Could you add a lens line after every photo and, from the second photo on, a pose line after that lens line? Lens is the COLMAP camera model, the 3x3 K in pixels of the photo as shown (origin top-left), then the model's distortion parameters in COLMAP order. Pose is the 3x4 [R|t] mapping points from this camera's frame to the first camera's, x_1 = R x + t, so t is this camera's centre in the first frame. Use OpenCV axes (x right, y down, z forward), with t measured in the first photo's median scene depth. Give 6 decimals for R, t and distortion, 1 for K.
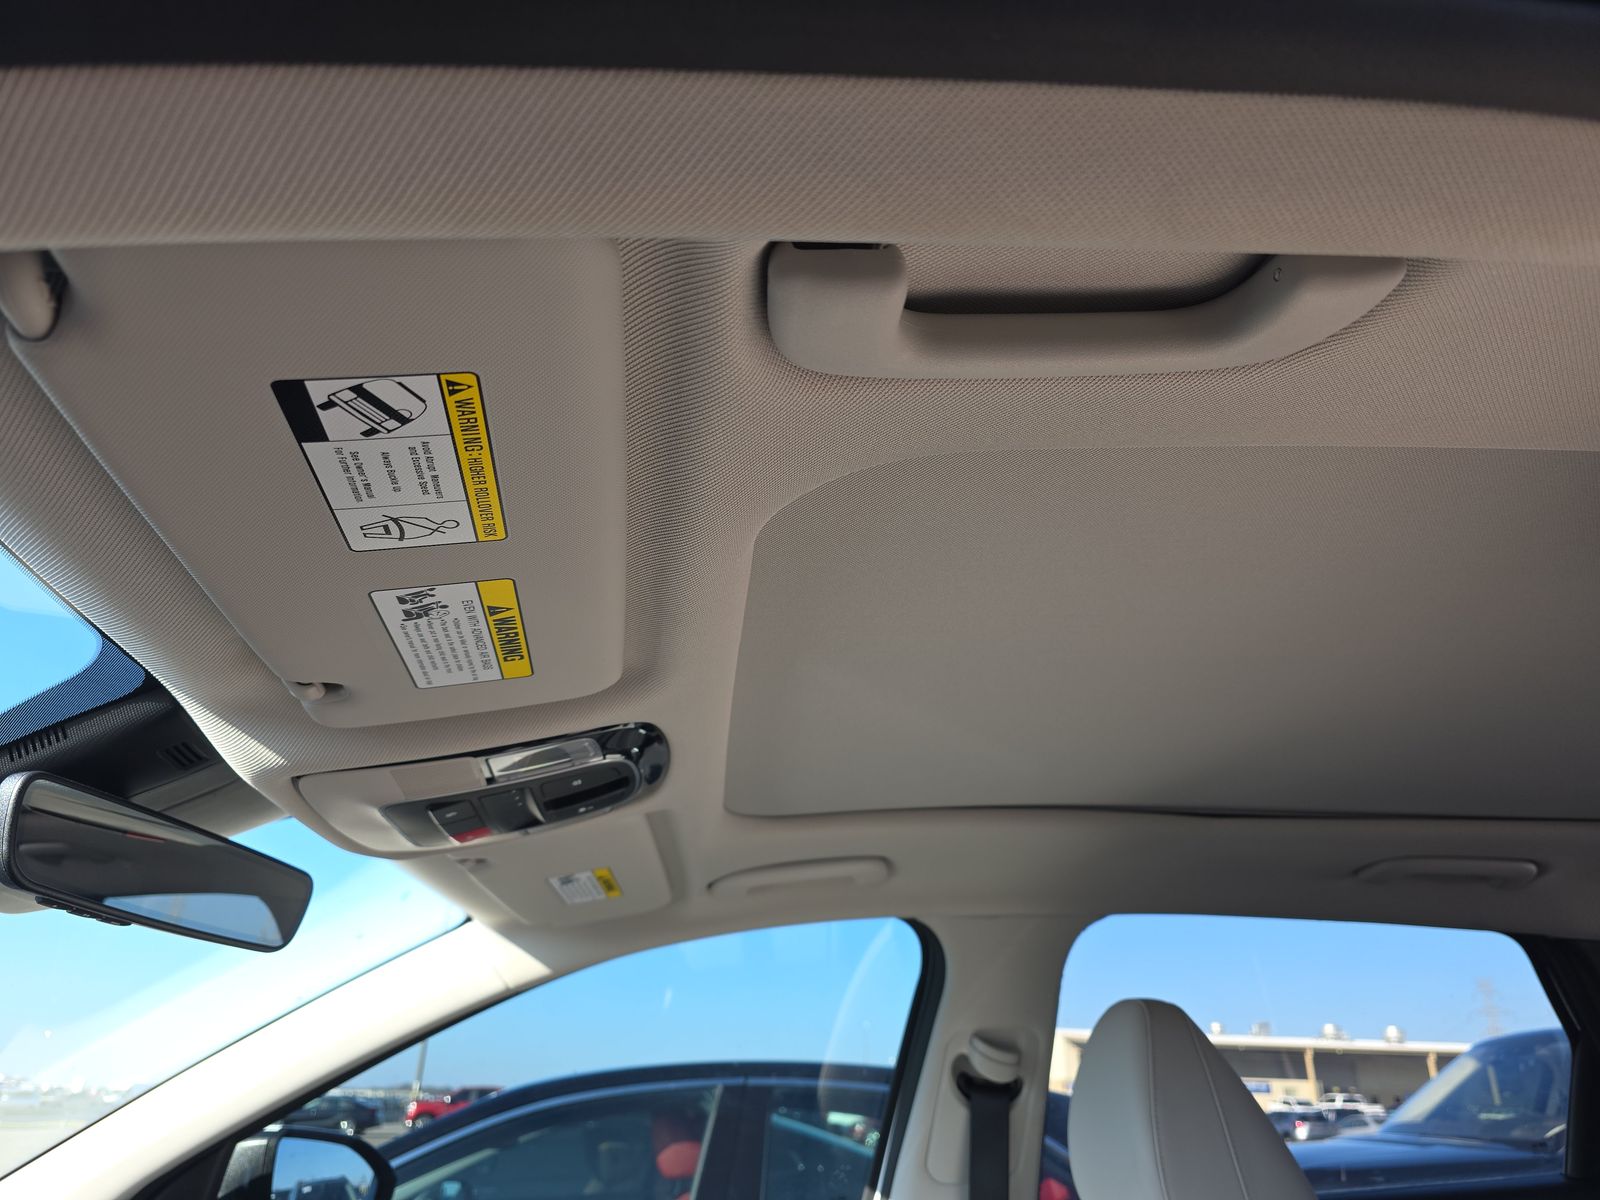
lens RADIAL K [[1086.9, 0, 797.3], [0, 1086.9, 620.4], [0, 0, 1]] dist [0.075165, -0.076707]
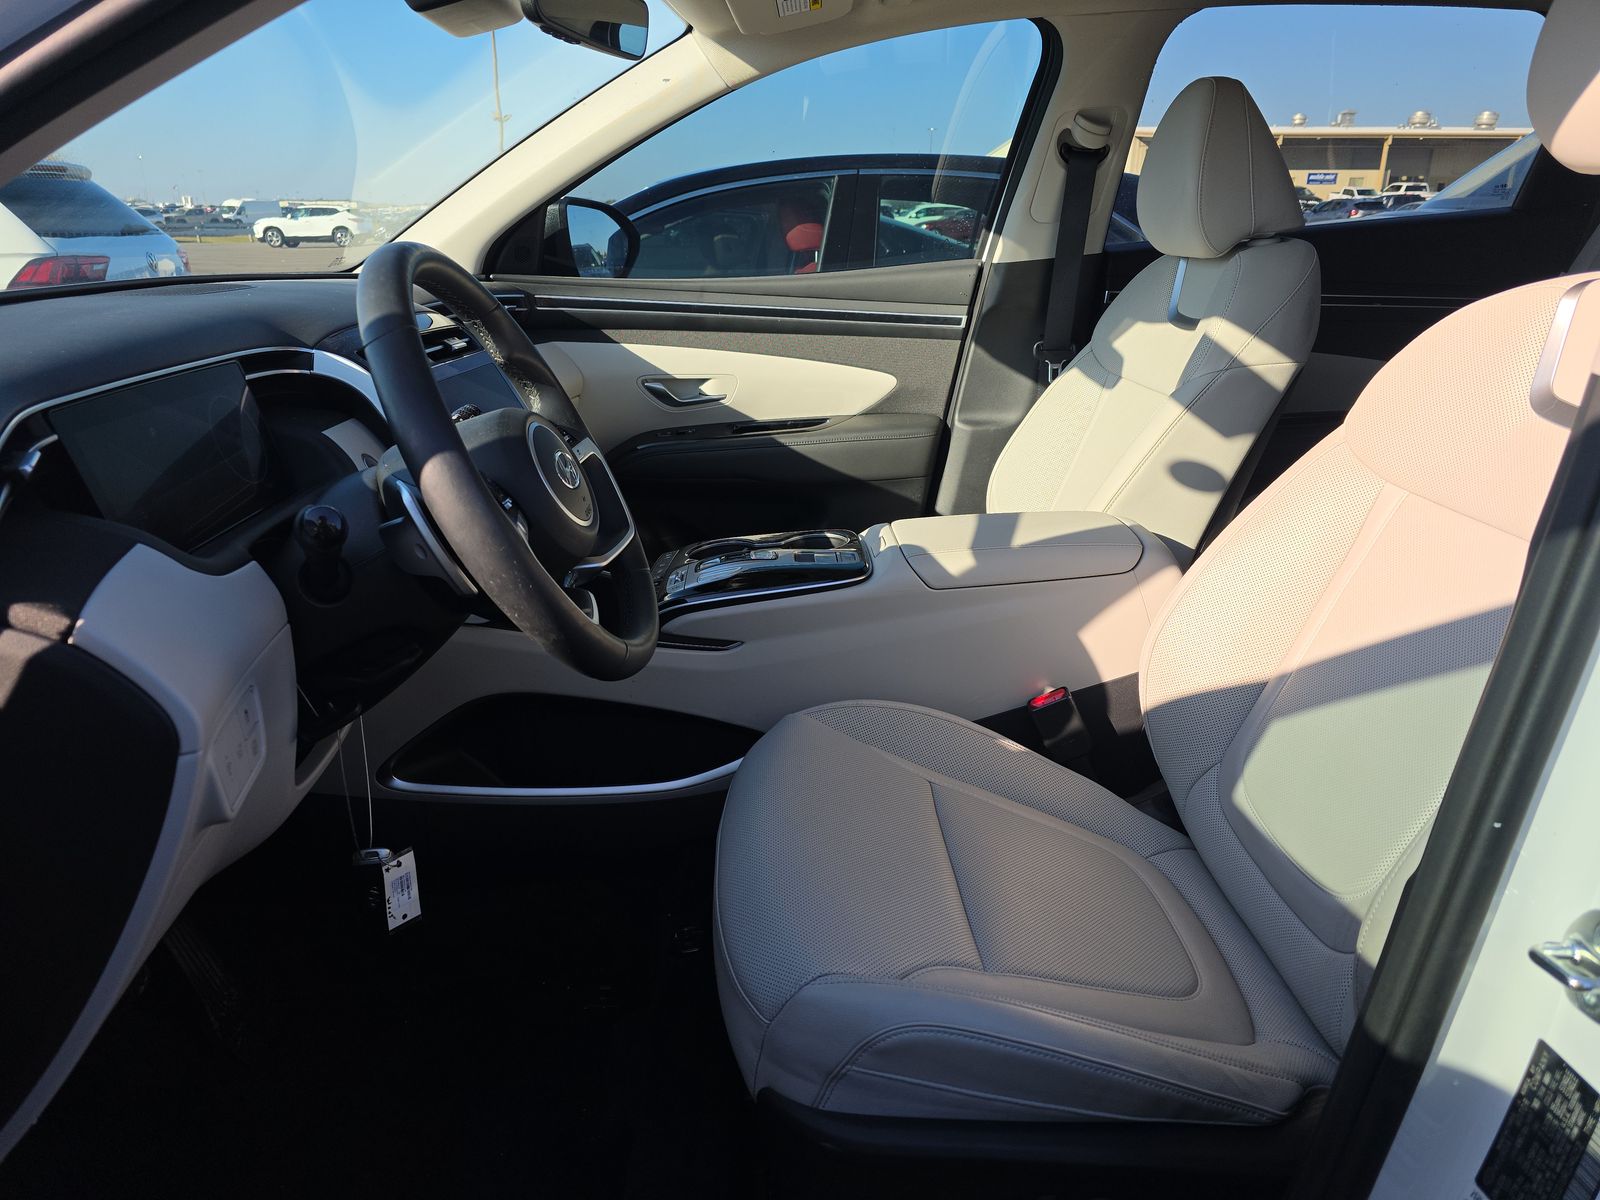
lens RADIAL K [[1086.9, 0, 797.3], [0, 1086.9, 620.4], [0, 0, 1]] dist [0.075165, -0.076707]
pose [[0.998508, -0.005378, -0.054342, -0.102289], [0.041698, 0.717635, 0.695170, -0.113663], [0.035259, -0.696399, 0.716788, -0.365631]]
